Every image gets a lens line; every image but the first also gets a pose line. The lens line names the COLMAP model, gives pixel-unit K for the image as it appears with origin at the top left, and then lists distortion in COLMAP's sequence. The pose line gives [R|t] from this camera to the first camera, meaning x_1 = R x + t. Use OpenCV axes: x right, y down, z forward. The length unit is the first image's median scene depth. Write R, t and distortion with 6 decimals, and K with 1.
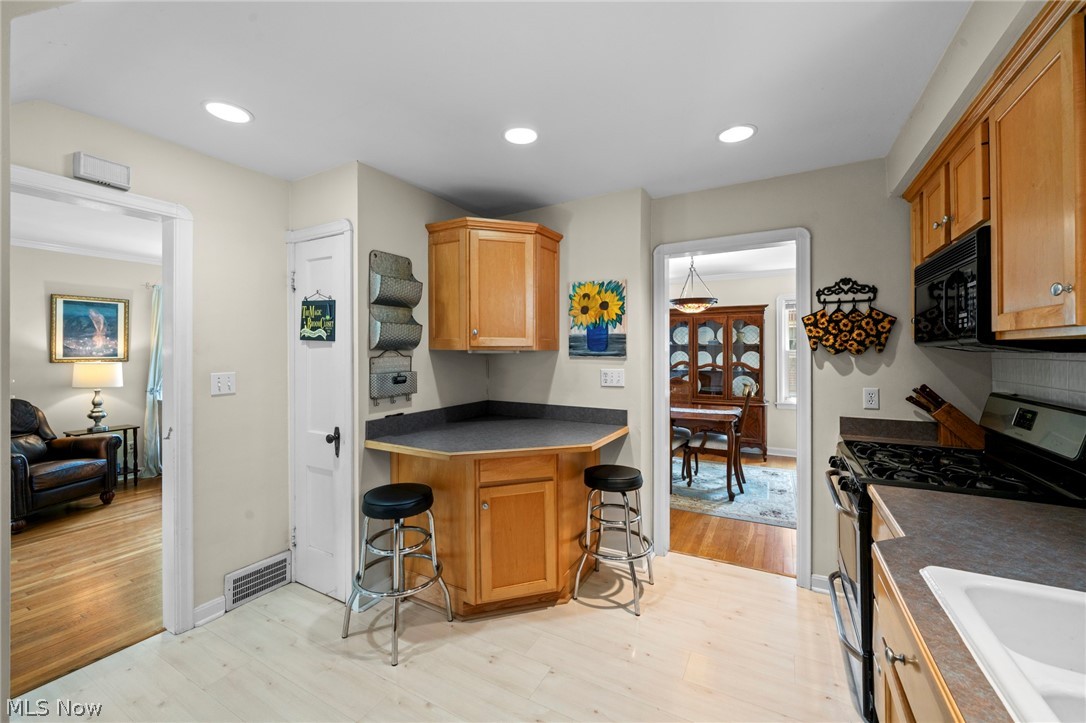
lens RADIAL K [[432.1, 0, 543.1], [0, 432.1, 350.1], [0, 0, 1]] dist [-0.000092, 0.000011]
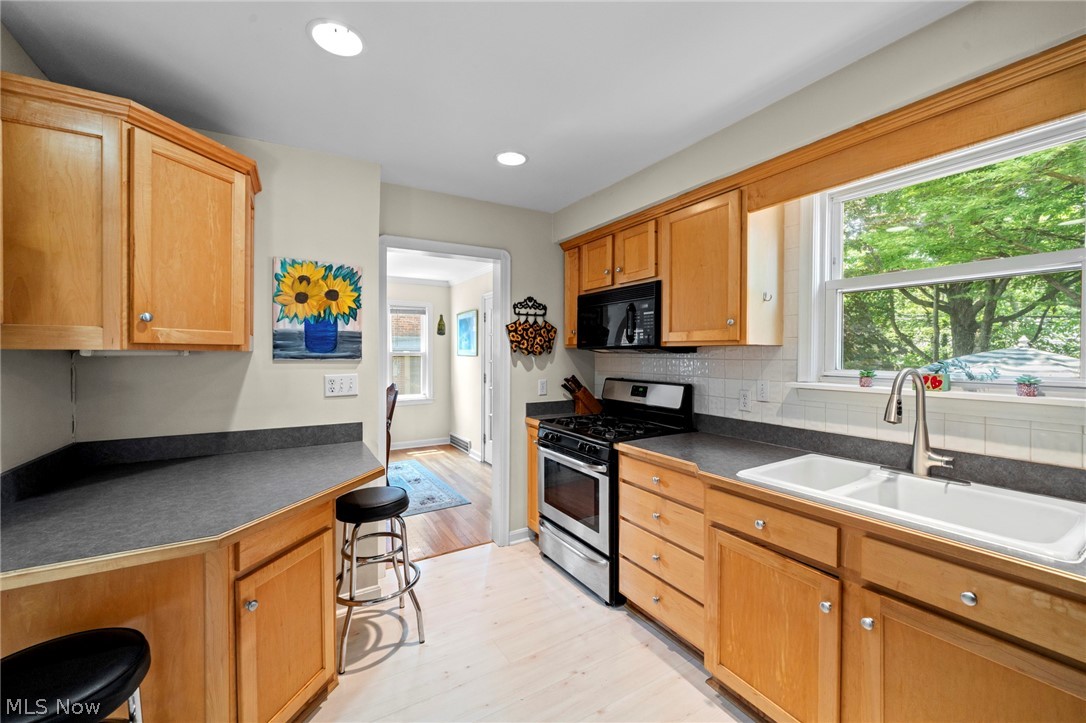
lens RADIAL K [[431.1, 0, 542.0], [0, 431.1, 357.6], [0, 0, 1]] dist [-0.000517, -0.000033]
pose [[0.503903, -0.008470, 0.863719, -0.407497], [-0.003125, 0.999927, 0.011629, 0.001954], [-0.863755, -0.008559, 0.503840, 0.309021]]
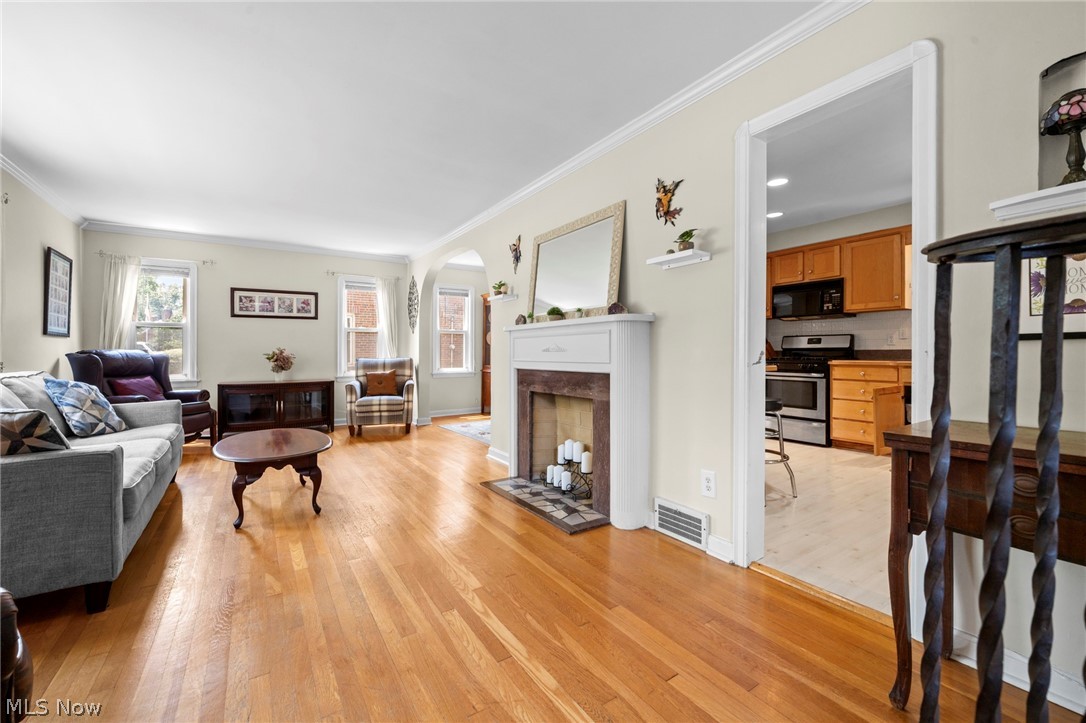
lens RADIAL K [[440.5, 0, 544.7], [0, 440.5, 353.5], [0, 0, 1]] dist [-0.001214, -0.000060]
pose [[0.460740, -0.002511, 0.887532, -1.724392], [0.001138, 0.999997, 0.002238, 0.160950], [-0.887534, -0.000021, 0.460741, 0.851574]]
